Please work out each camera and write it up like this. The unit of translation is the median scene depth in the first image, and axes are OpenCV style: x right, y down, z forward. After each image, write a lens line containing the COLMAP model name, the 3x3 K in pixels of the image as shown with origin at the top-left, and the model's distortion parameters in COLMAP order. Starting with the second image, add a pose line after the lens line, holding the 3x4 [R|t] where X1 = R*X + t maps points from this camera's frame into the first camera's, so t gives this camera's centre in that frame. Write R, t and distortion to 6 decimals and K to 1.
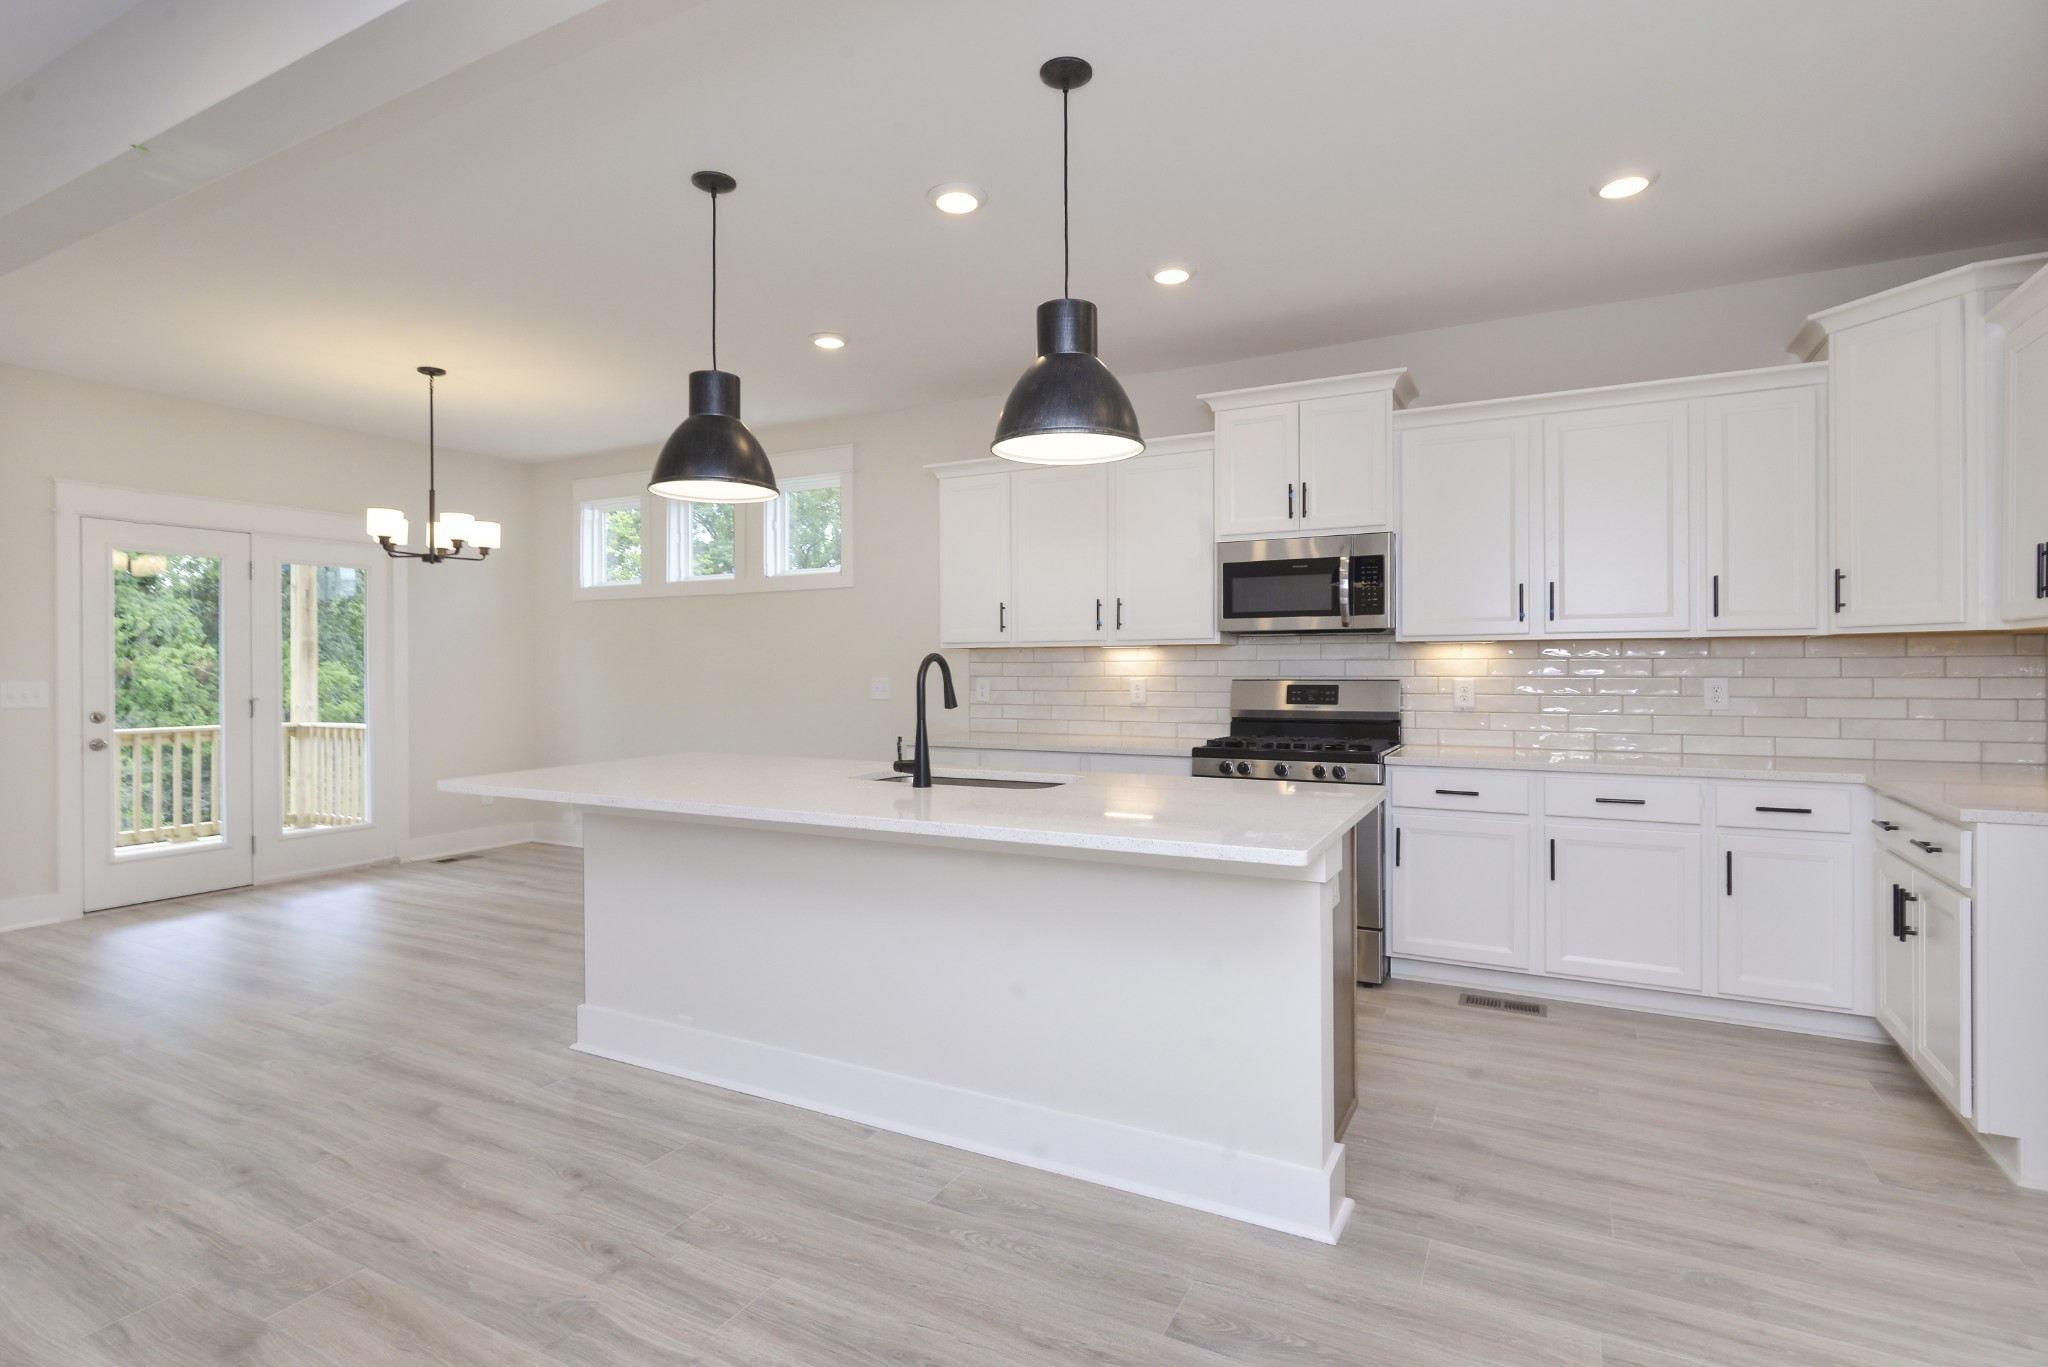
lens RADIAL K [[1009.9, 0, 1021.0], [0, 1009.9, 669.3], [0, 0, 1]] dist [0.003273, -0.000584]
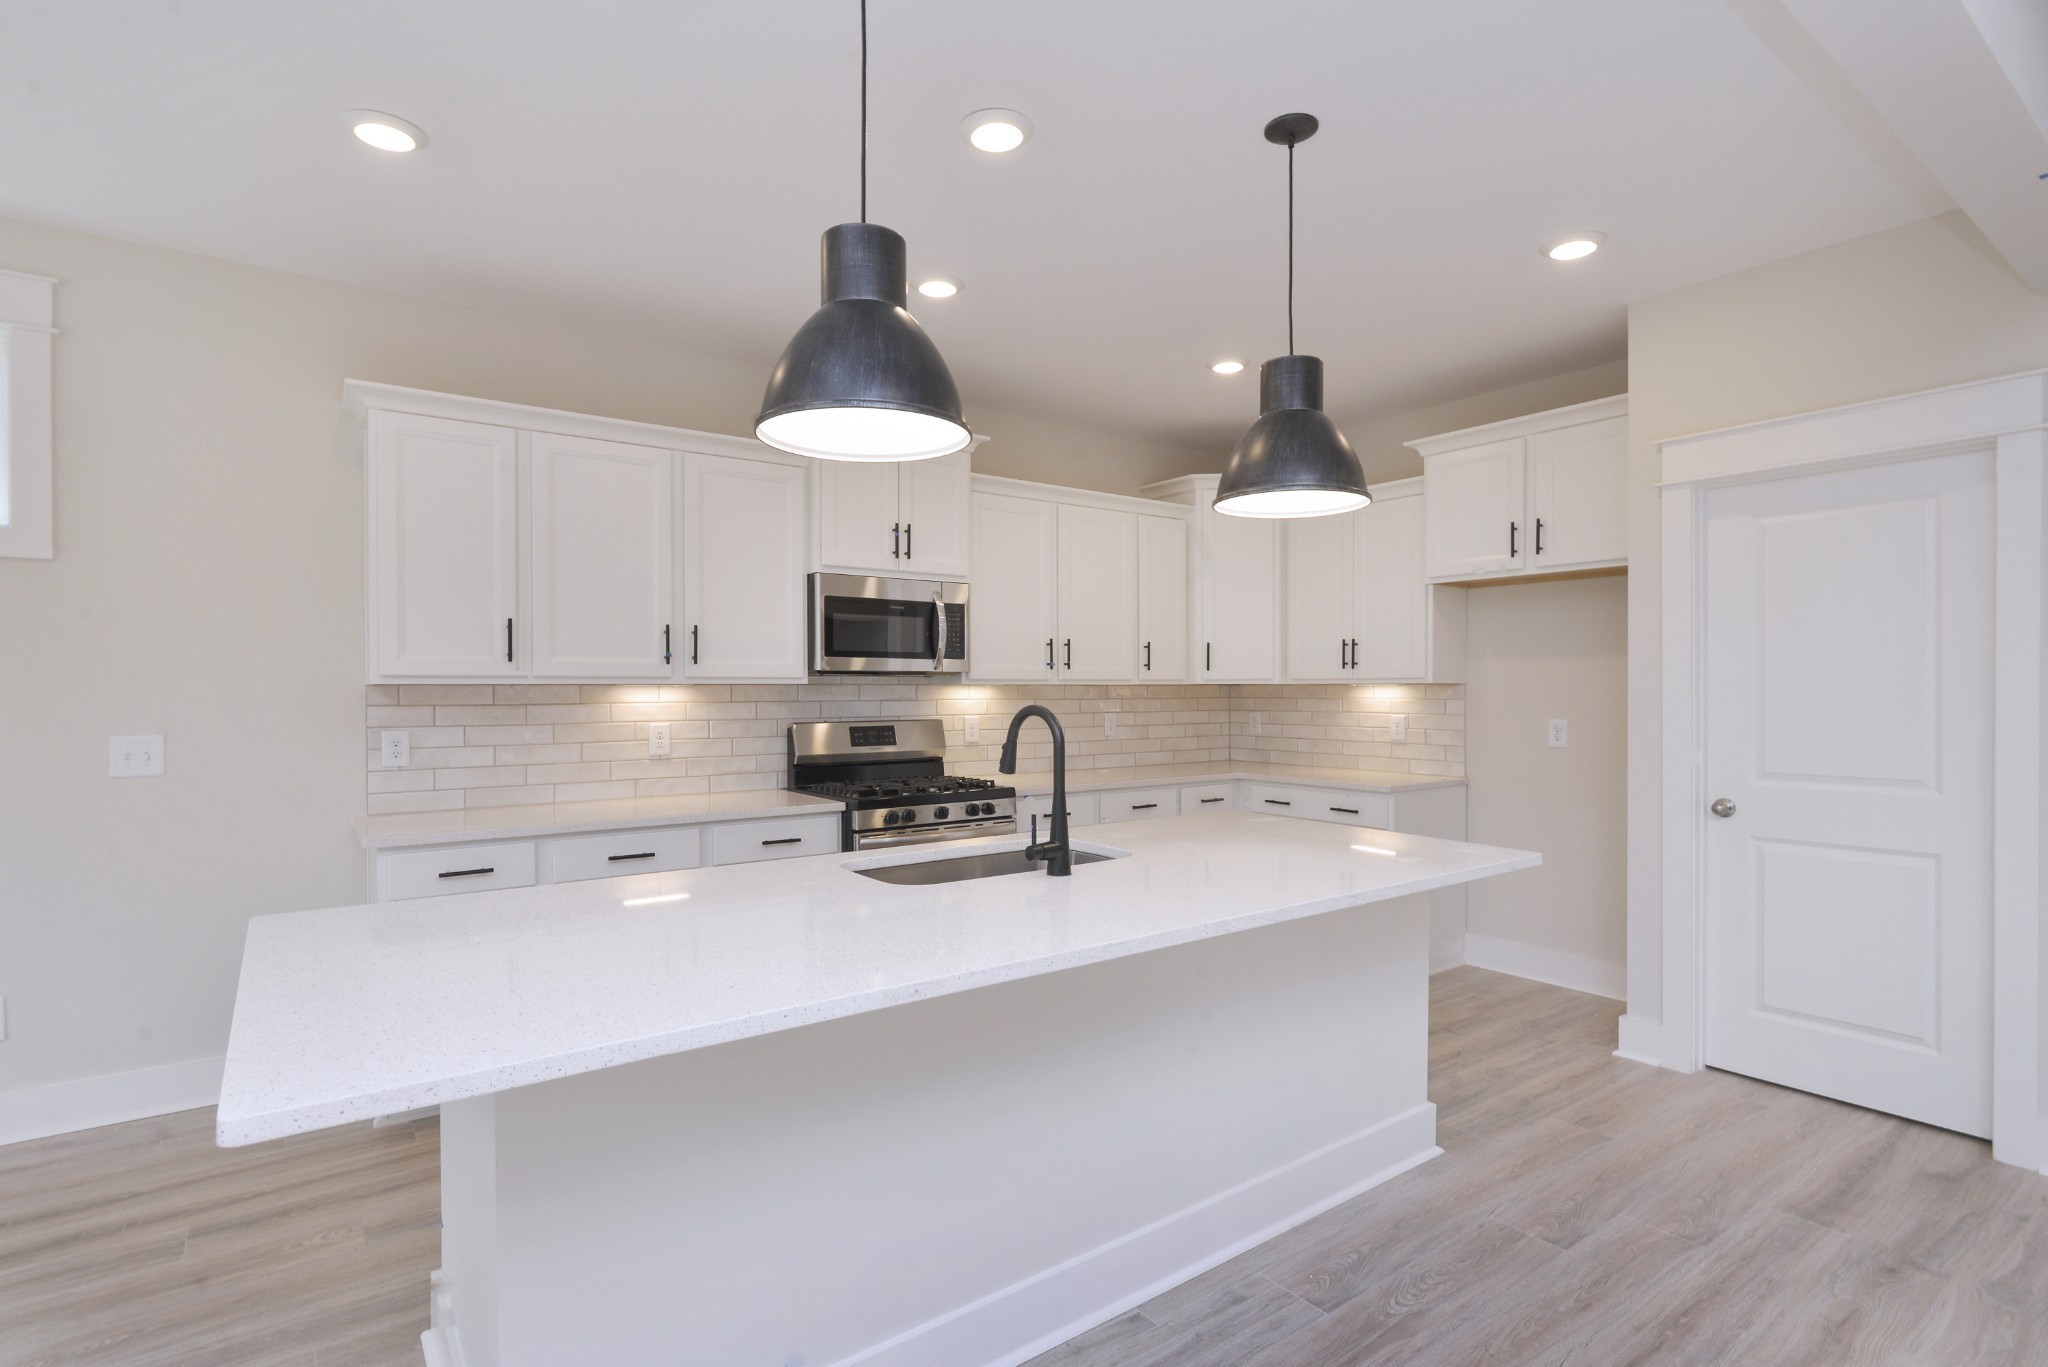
lens RADIAL K [[1004.7, 0, 1016.0], [0, 1004.7, 695.2], [0, 0, 1]] dist [-0.001798, -0.001113]
pose [[0.432710, -0.003096, 0.901528, -0.542254], [0.002975, 0.999994, 0.002006, -0.016554], [-0.901528, 0.001814, 0.432717, 0.454455]]
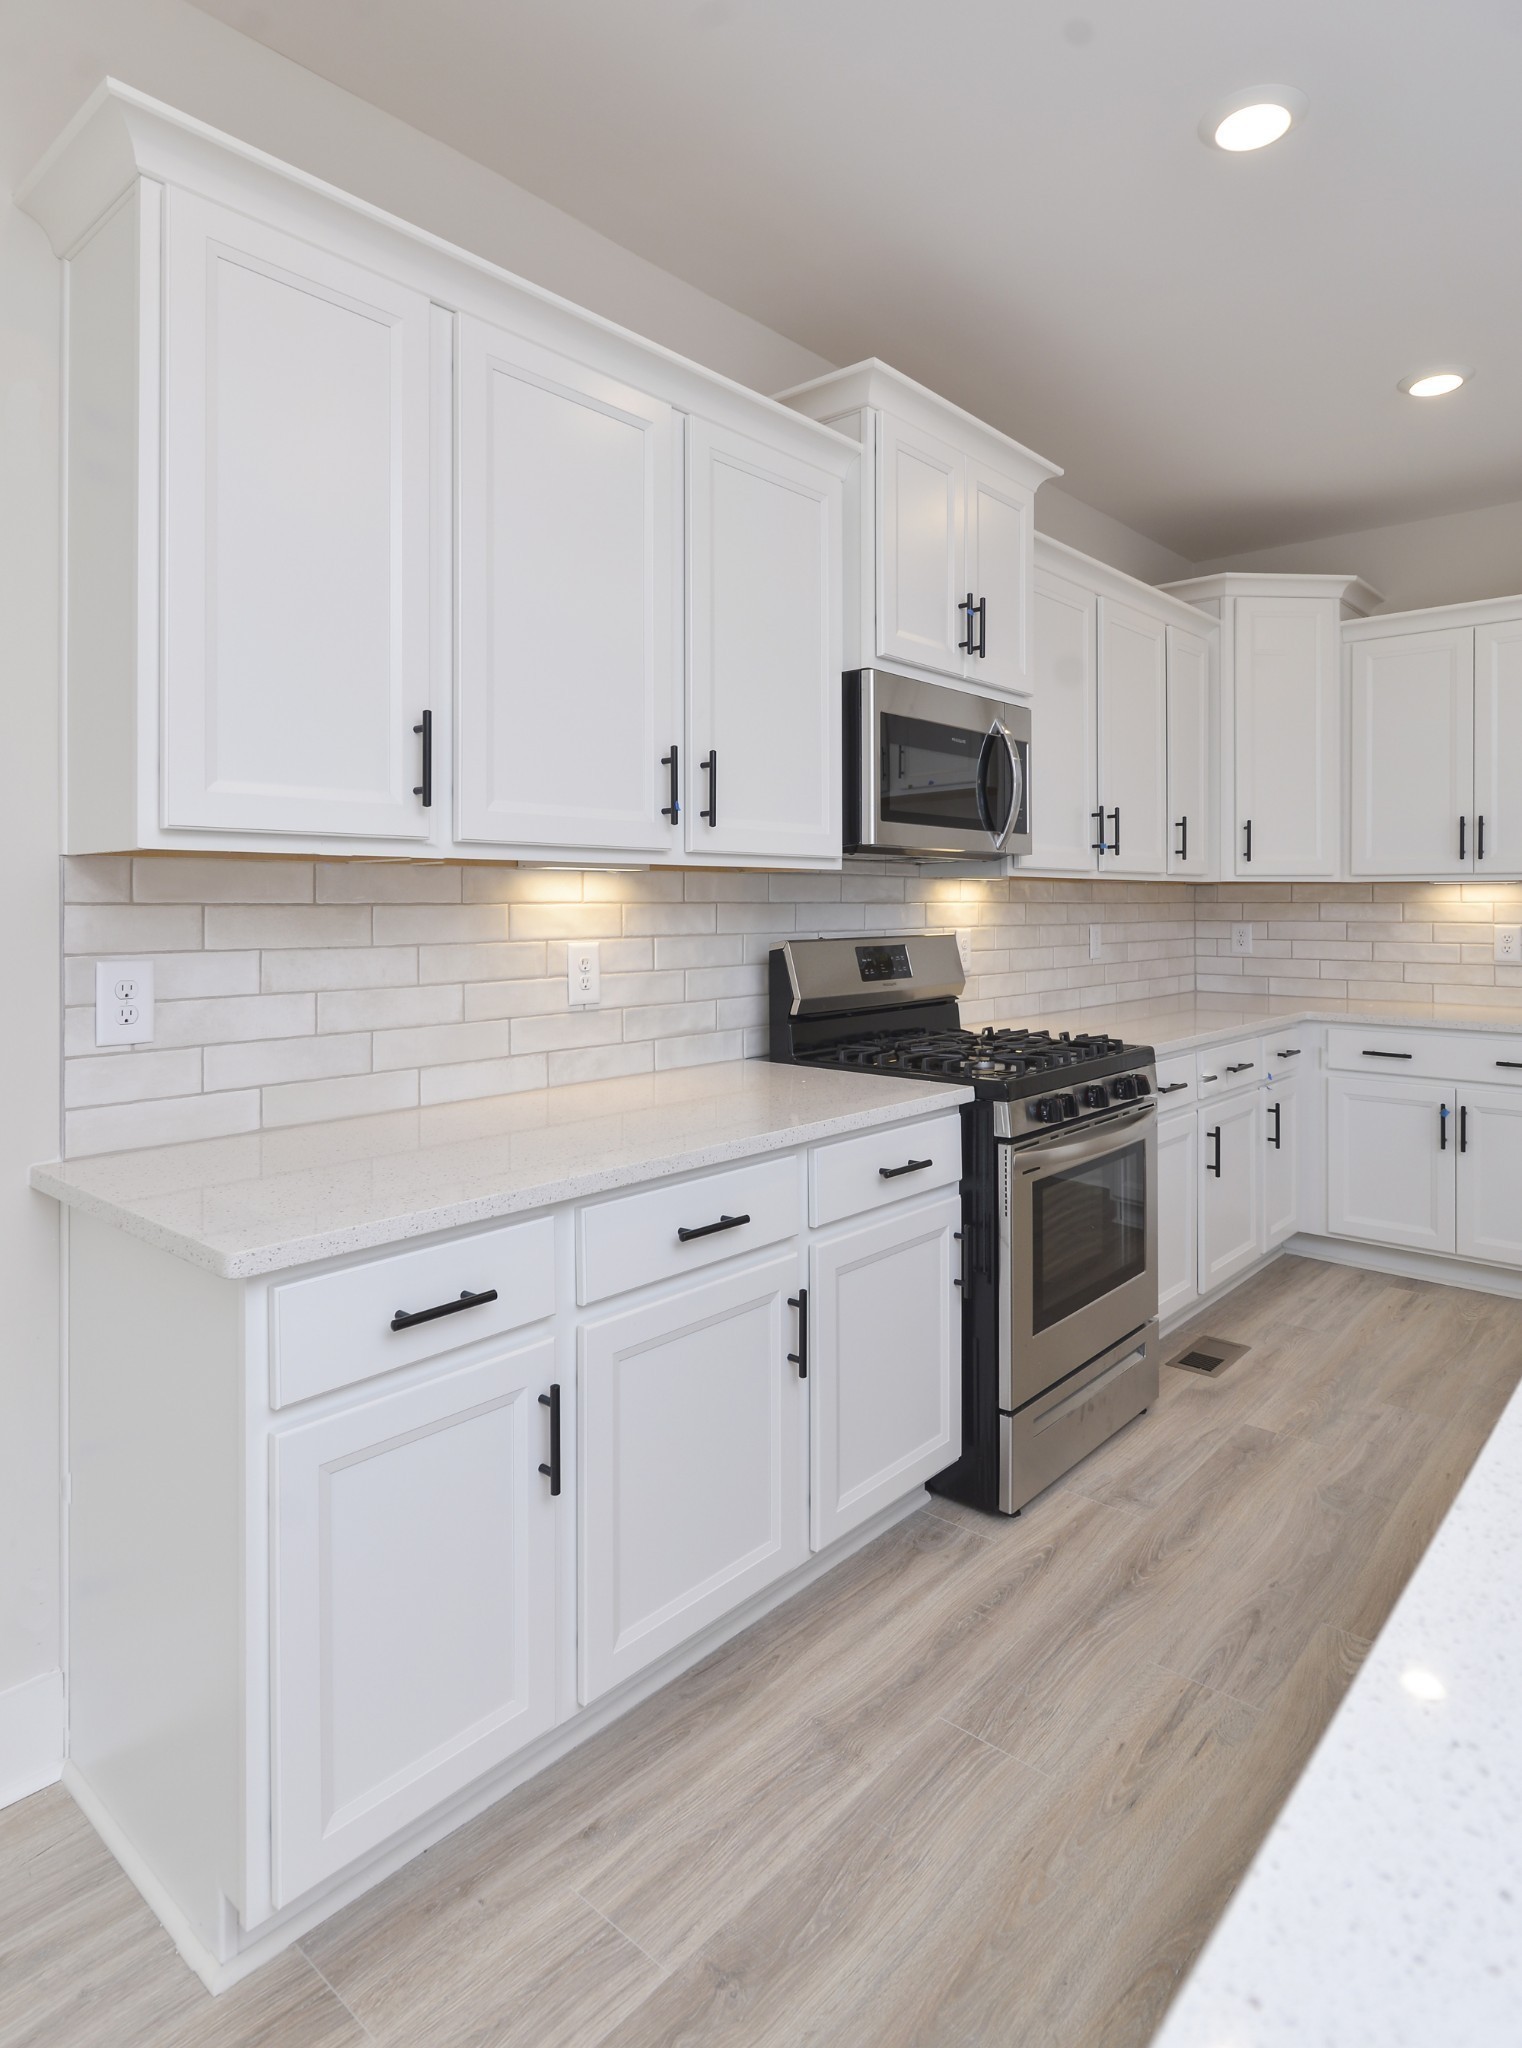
lens RADIAL K [[1185.1, 0, 755.6], [0, 1185.1, 897.8], [0, 0, 1]] dist [-0.000269, 0.000139]
pose [[0.224544, 0.007620, 0.974434, -0.391366], [0.002769, 0.999960, -0.008458, -0.006531], [-0.974460, 0.004597, 0.224514, 0.929303]]
